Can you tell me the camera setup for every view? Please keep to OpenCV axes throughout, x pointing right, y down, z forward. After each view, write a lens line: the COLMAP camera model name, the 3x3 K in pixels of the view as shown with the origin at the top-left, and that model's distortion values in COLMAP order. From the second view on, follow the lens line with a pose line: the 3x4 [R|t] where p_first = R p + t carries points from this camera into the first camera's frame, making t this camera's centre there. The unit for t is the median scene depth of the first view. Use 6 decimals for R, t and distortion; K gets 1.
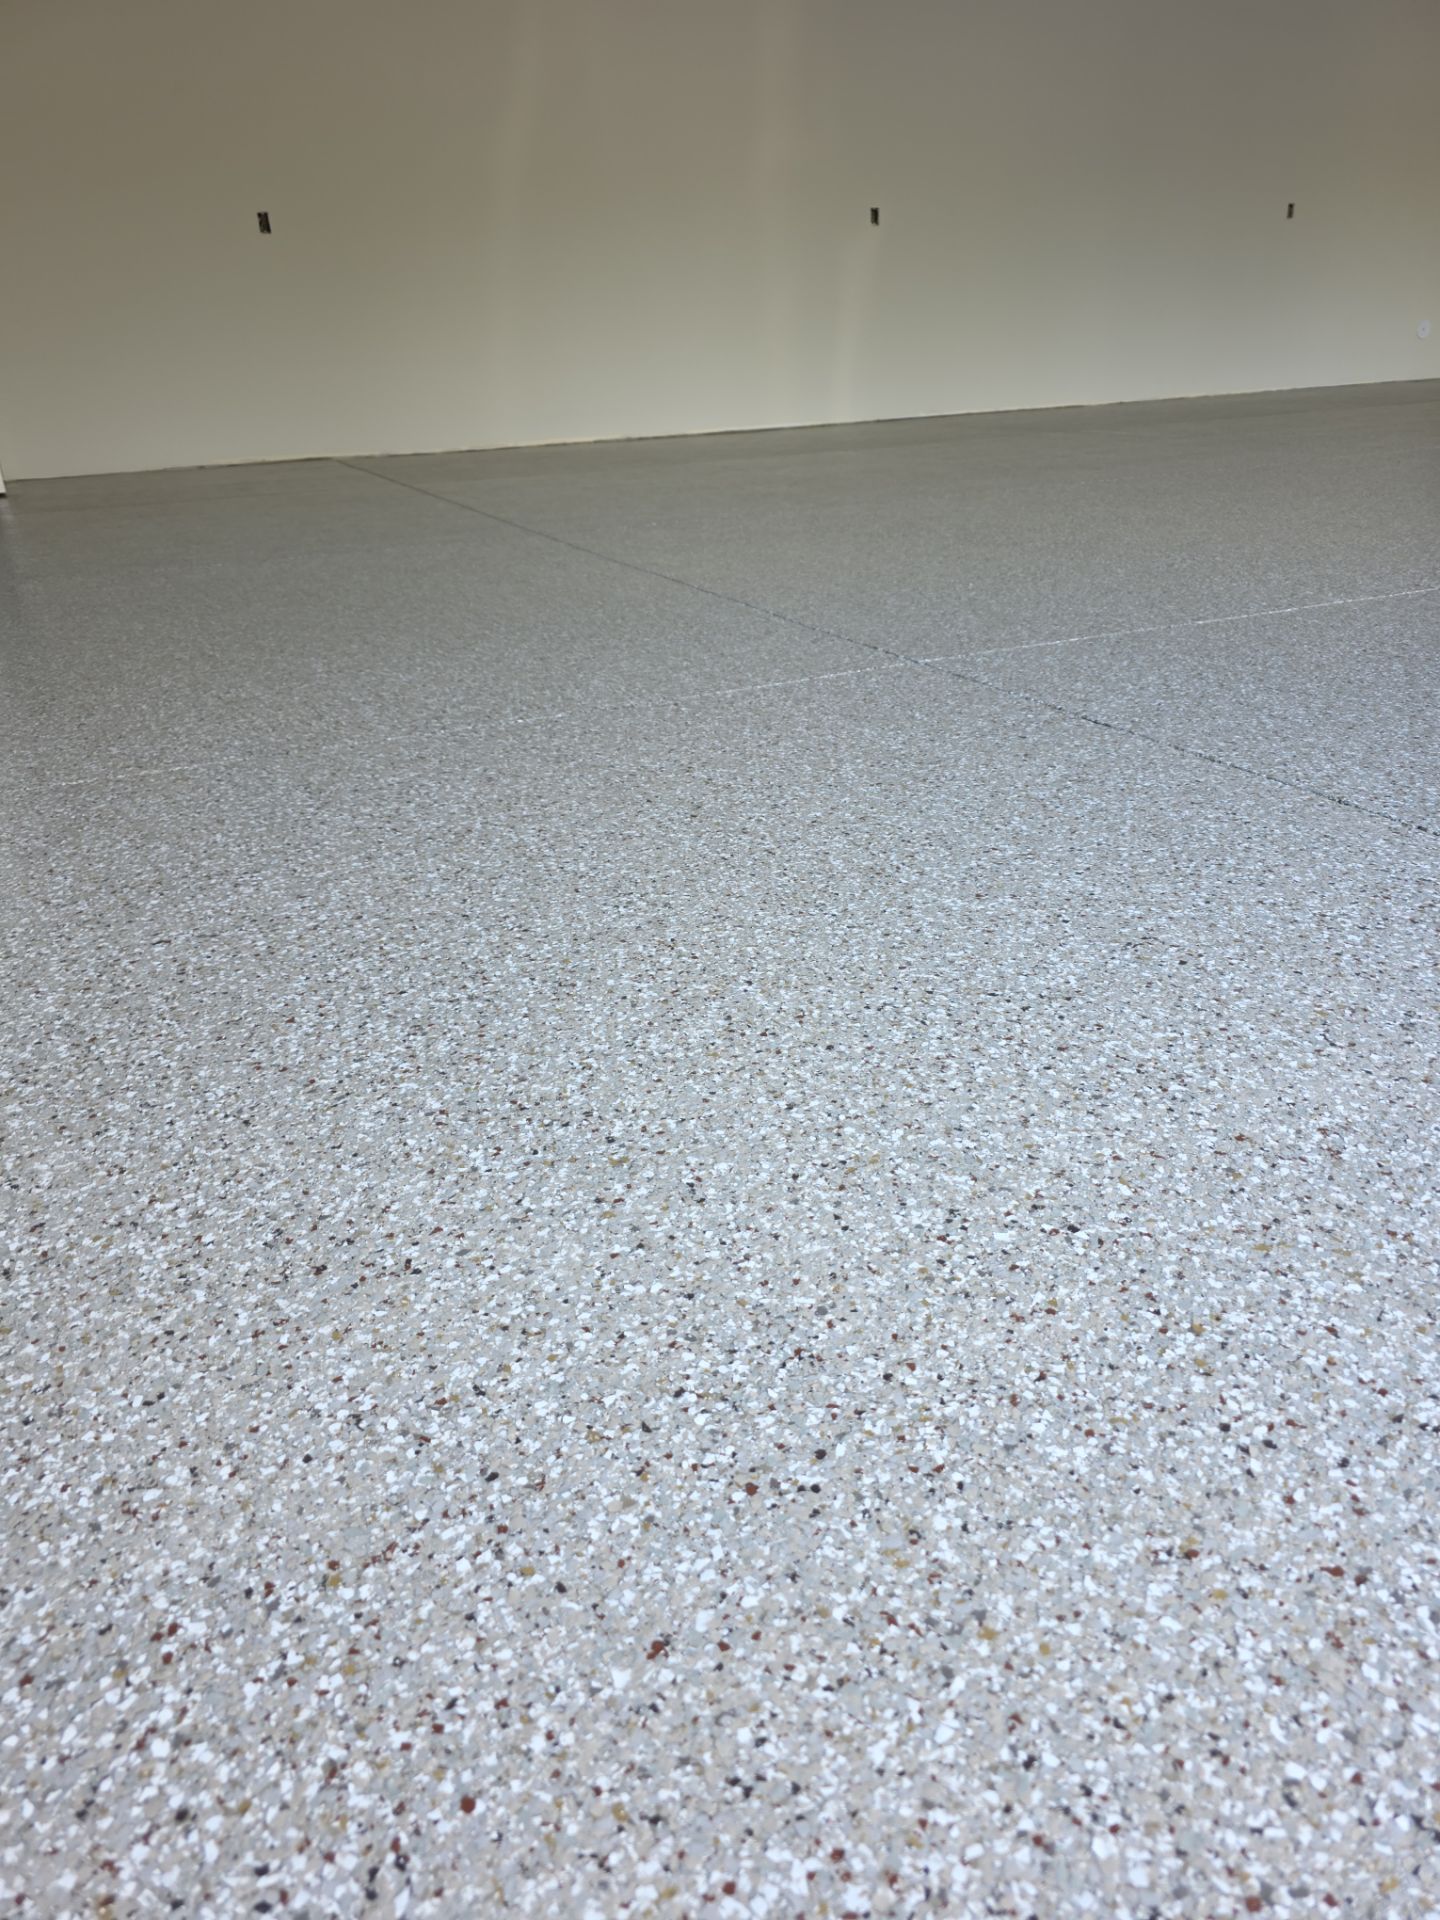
lens RADIAL K [[1293.5, 0, 713.8], [0, 1293.5, 954.6], [0, 0, 1]] dist [0.047696, -0.041515]
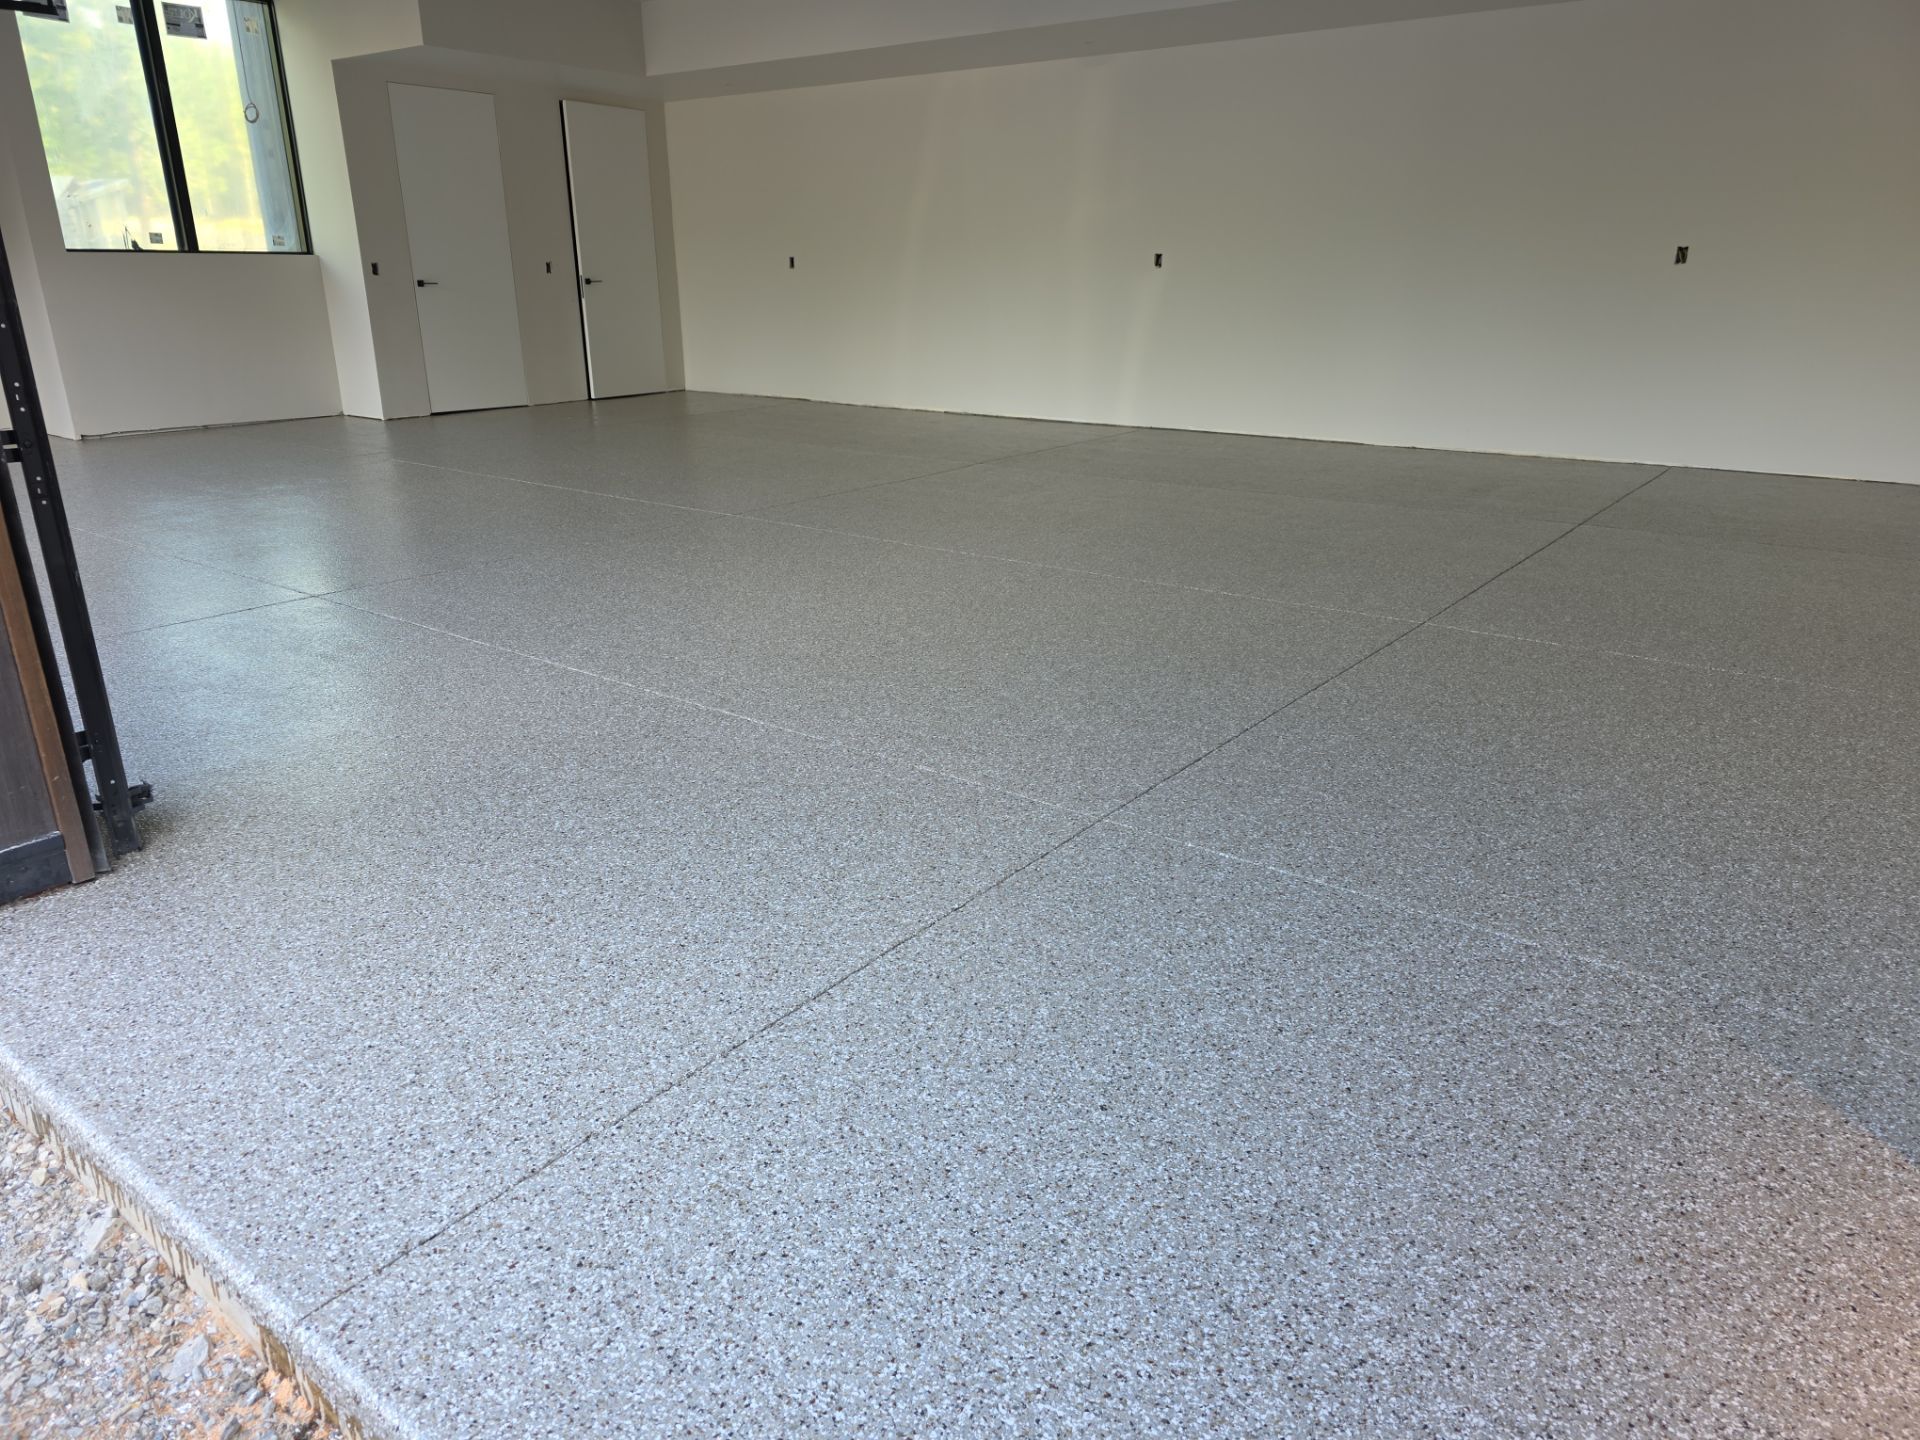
lens RADIAL K [[1293.5, 0, 974.2], [0, 1293.5, 719.2], [0, 0, 1]] dist [0.047696, -0.041515]
pose [[0.509069, 0.327497, -0.795987, 1.084959], [-0.370932, 0.917976, 0.140461, -0.292866], [0.776697, 0.223753, 0.588792, 0.287382]]
